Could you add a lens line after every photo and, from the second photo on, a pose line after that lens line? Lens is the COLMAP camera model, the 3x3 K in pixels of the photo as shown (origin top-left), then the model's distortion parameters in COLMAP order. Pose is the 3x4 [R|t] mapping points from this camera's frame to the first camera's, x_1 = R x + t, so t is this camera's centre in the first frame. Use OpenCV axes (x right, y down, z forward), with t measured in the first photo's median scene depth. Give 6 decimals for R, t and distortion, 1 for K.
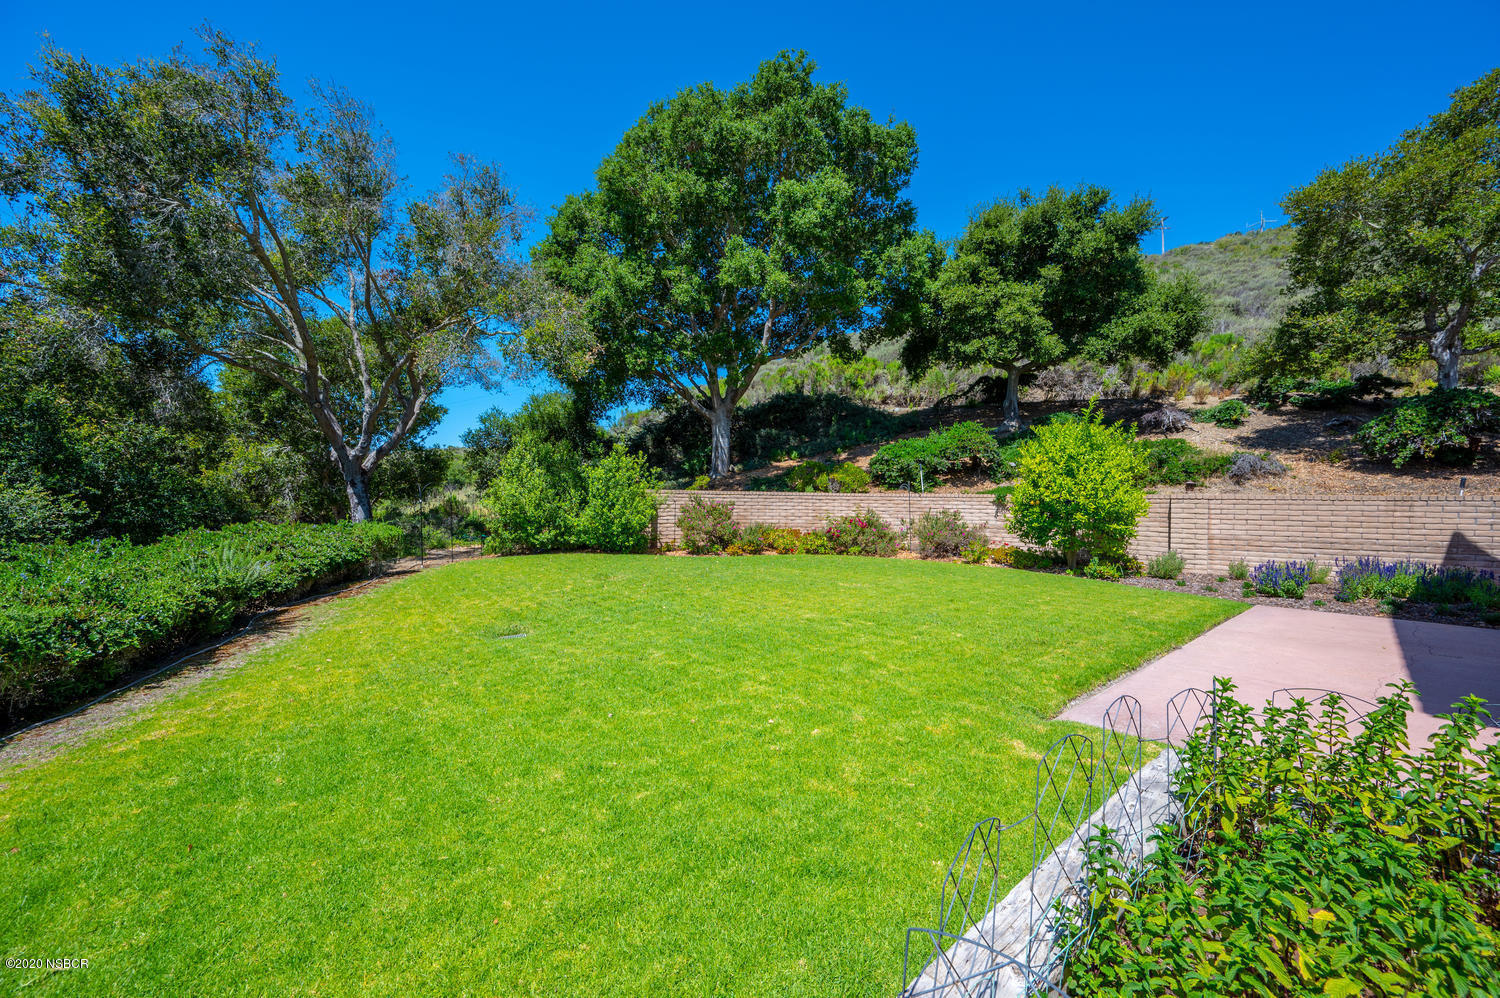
lens RADIAL K [[588.7, 0, 739.9], [0, 588.7, 506.2], [0, 0, 1]] dist [-0.001580, 0.000476]
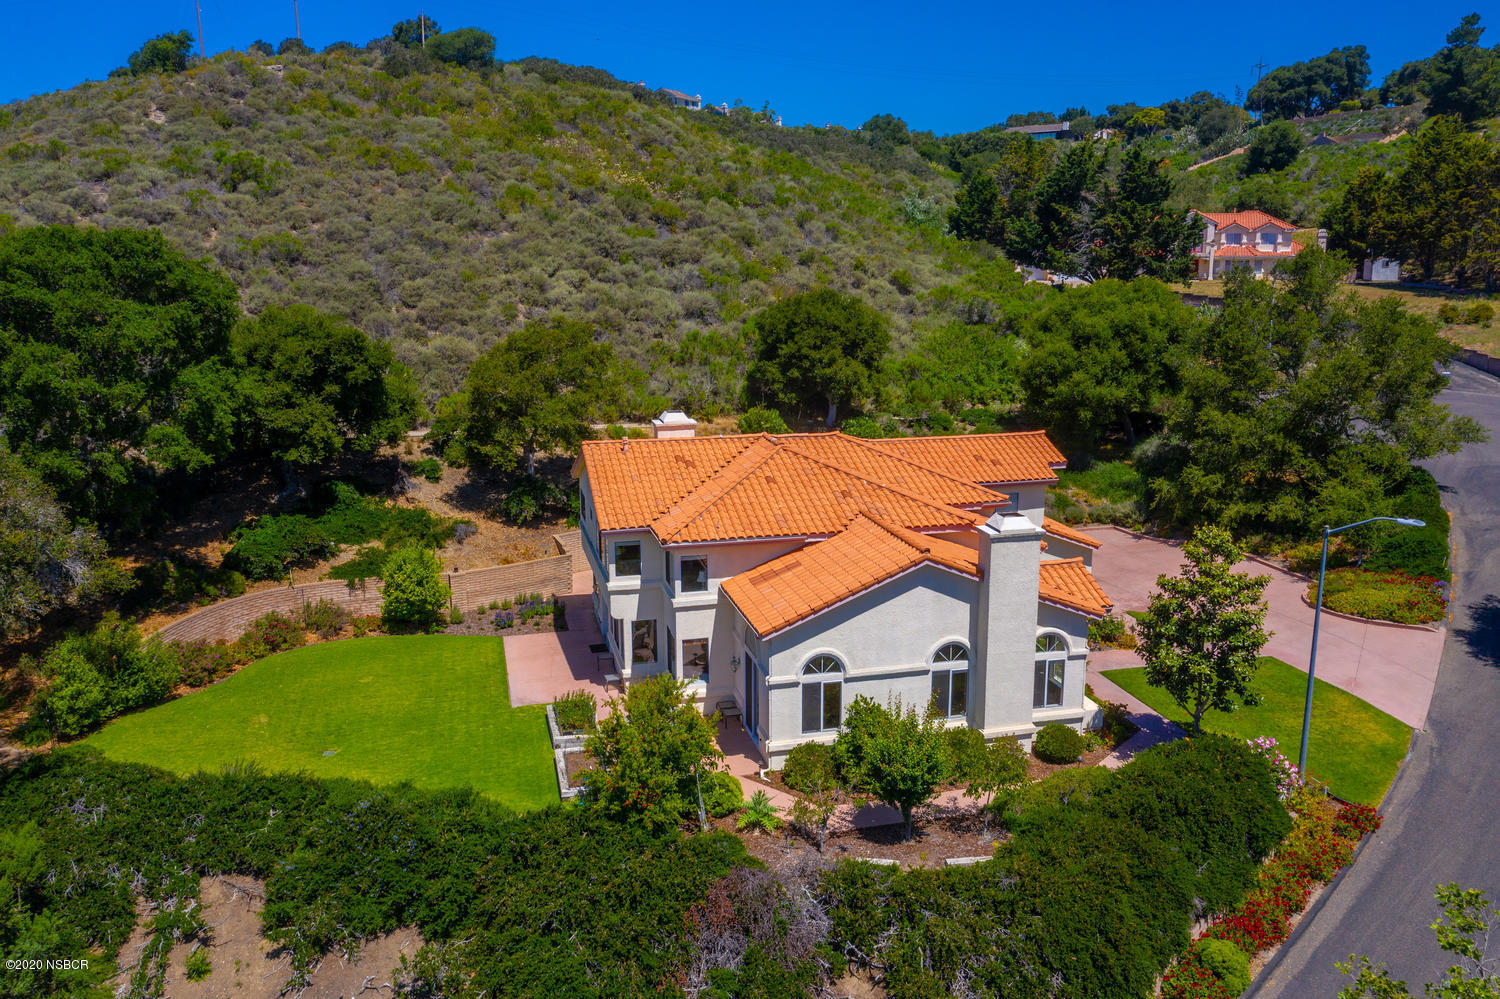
lens RADIAL K [[1180.7, 0, 744.7], [0, 1180.7, 501.3], [0, 0, 1]] dist [-0.024386, 0.009674]
pose [[0.449120, -0.198350, 0.871177, -1.468863], [0.023511, 0.977333, 0.210399, -0.719936], [-0.893162, -0.074013, 0.443603, -1.057095]]
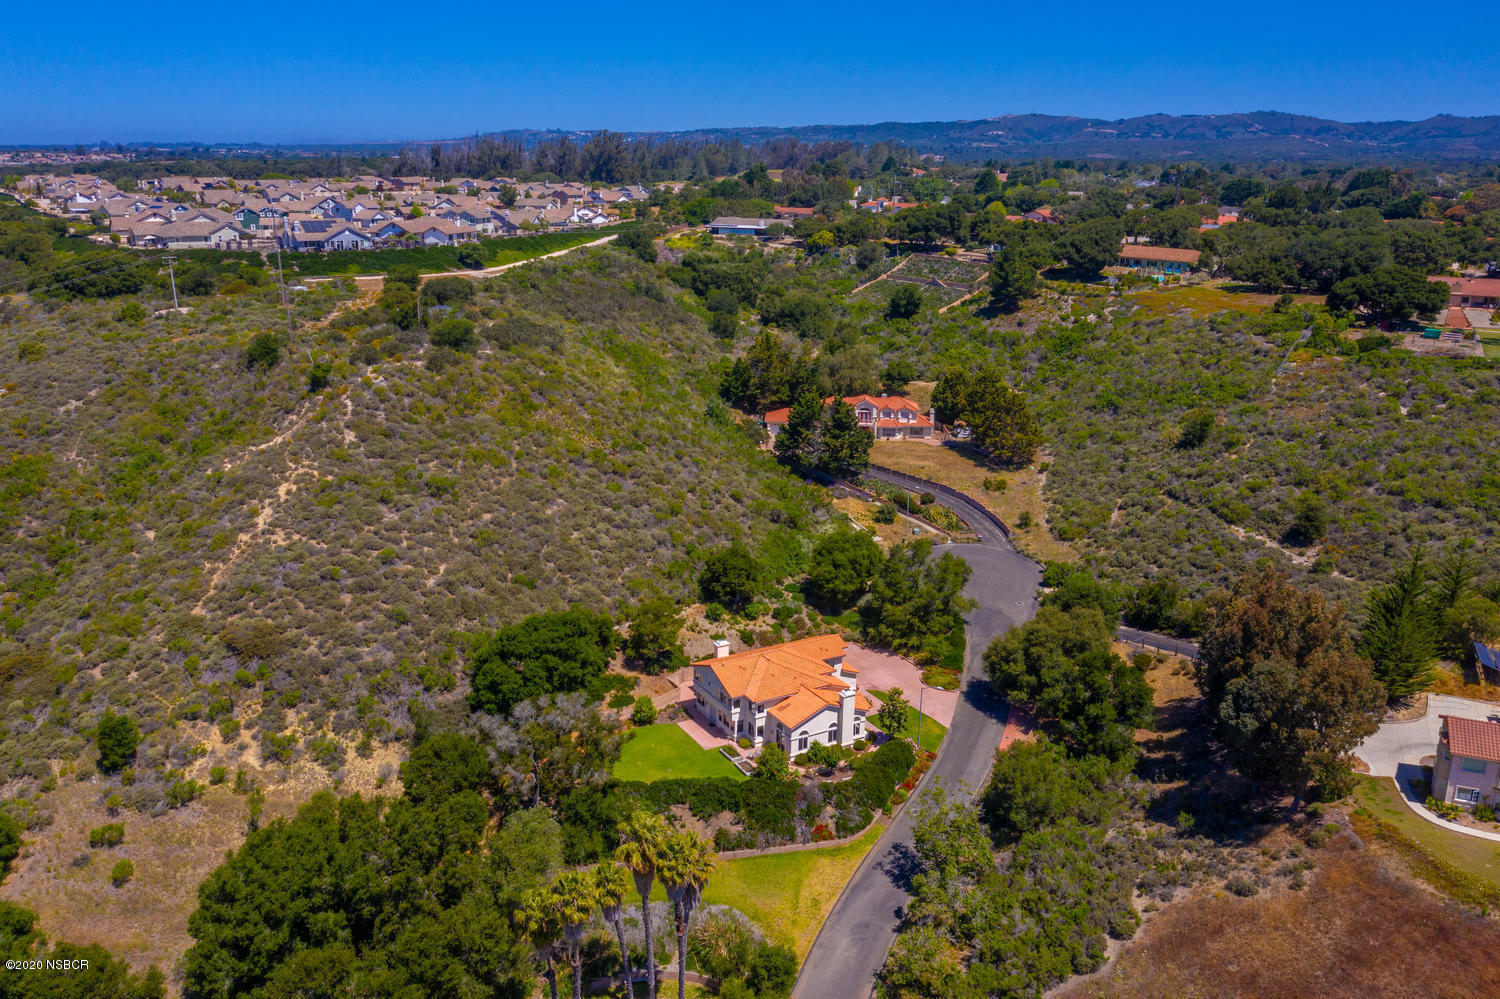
lens RADIAL K [[1180.7, 0, 744.4], [0, 1180.7, 504.8], [0, 0, 1]] dist [-0.024386, 0.009674]
pose [[0.181360, -0.282542, 0.941955, -6.299857], [0.003102, 0.957998, 0.286757, -3.475806], [-0.983412, -0.049084, 0.174619, -1.197864]]
